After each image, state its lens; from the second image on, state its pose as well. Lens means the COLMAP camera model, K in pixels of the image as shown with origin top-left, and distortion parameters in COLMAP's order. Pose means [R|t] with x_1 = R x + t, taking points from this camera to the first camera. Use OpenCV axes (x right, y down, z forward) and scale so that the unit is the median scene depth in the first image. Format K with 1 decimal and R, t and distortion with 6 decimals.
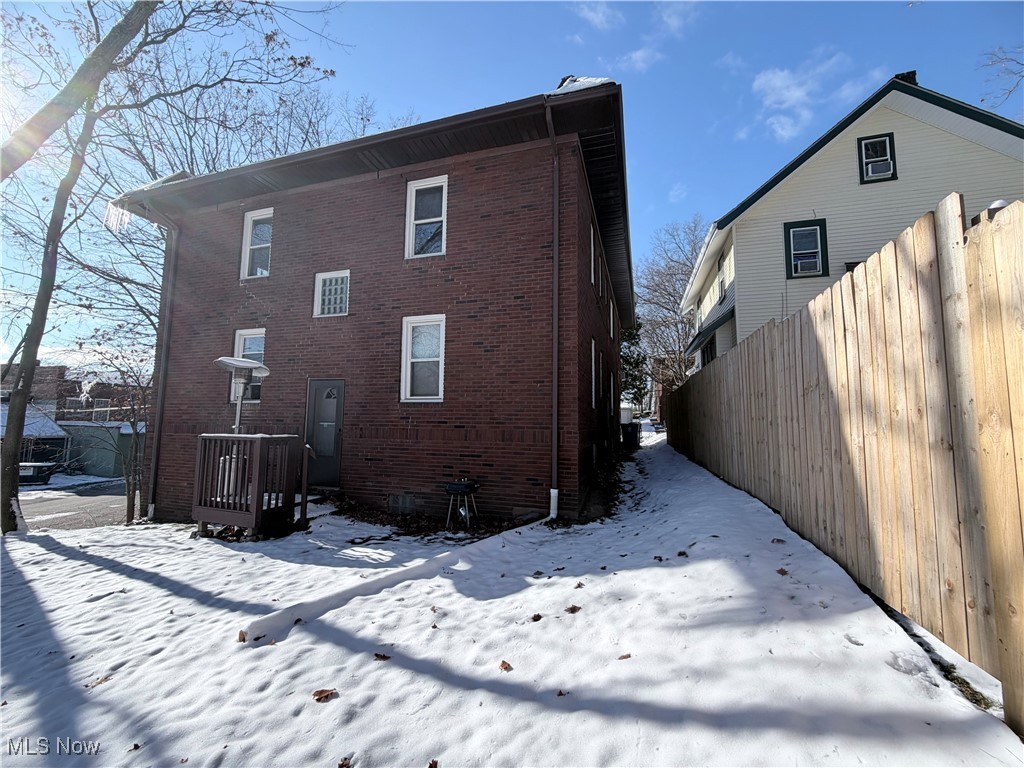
lens RADIAL K [[418.3, 0, 512.0], [0, 418.3, 384.0], [0, 0, 1]] dist [-0.006961, 0.000489]
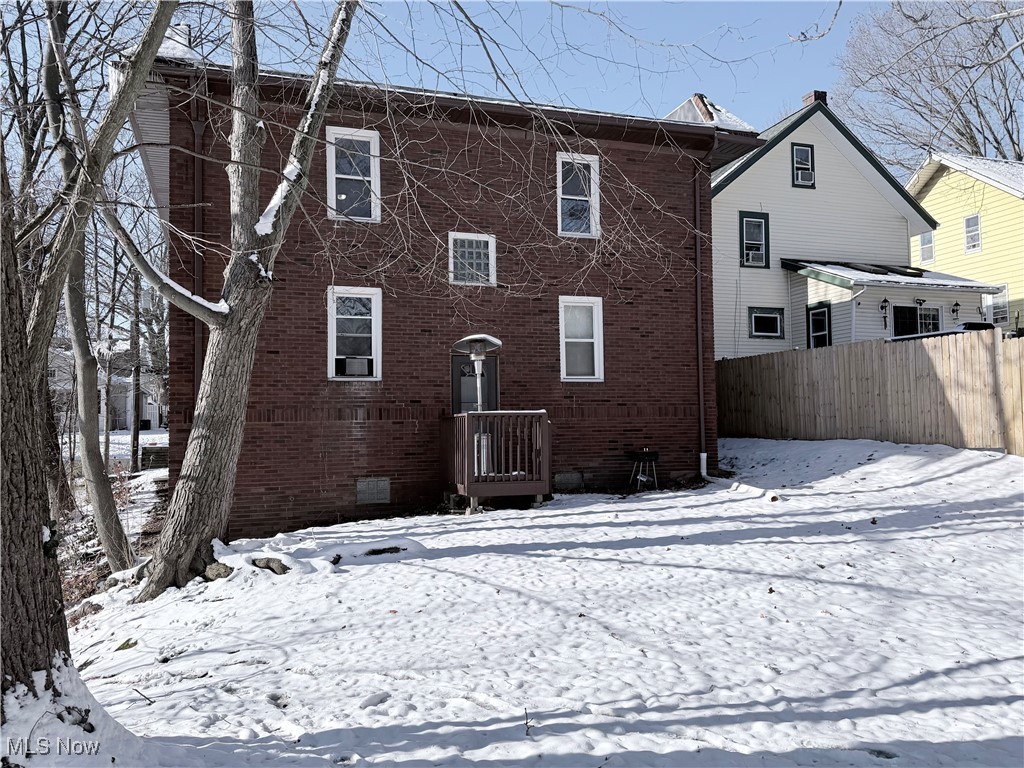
lens RADIAL K [[863.9, 0, 512.0], [0, 863.9, 384.0], [0, 0, 1]] dist [0.000810, -0.010320]
pose [[0.803423, 0.007179, 0.595366, -1.647955], [-0.031856, 0.999013, 0.030942, -0.011412], [-0.594556, -0.043825, 0.802859, -0.616006]]
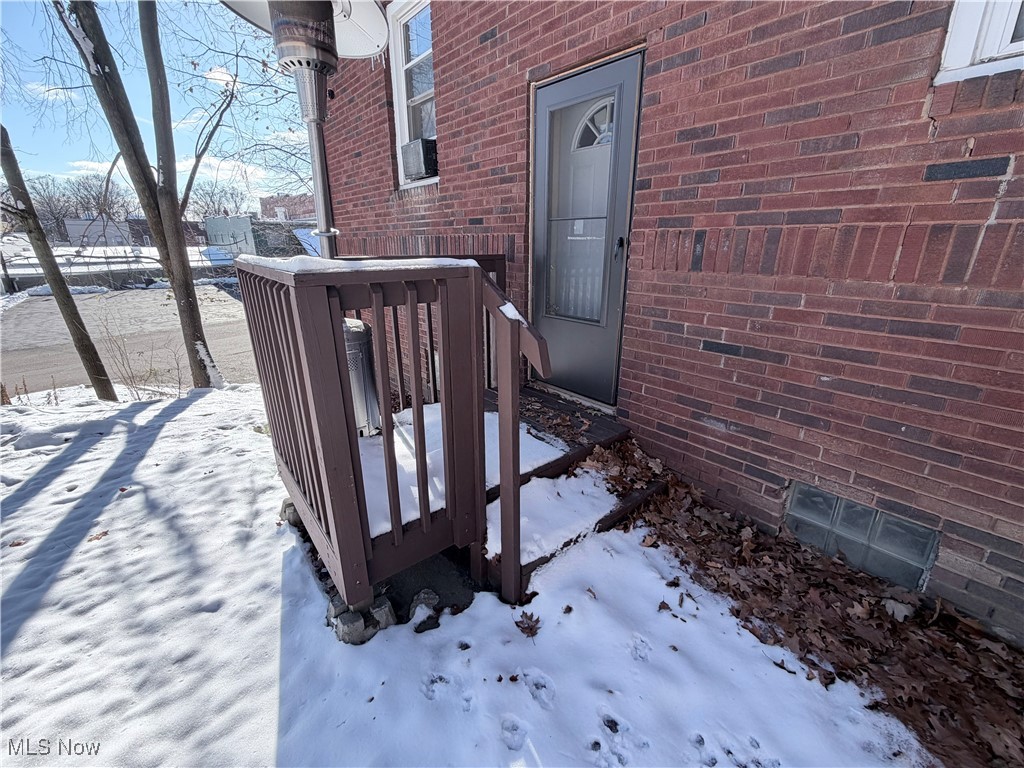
lens RADIAL K [[418.3, 0, 512.0], [0, 418.3, 384.0], [0, 0, 1]] dist [-0.006961, 0.000489]
pose [[0.849807, 0.155899, -0.503511, -0.327173], [0.062960, 0.918397, 0.390618, 0.085673], [0.523320, -0.363651, 0.770645, 0.719906]]
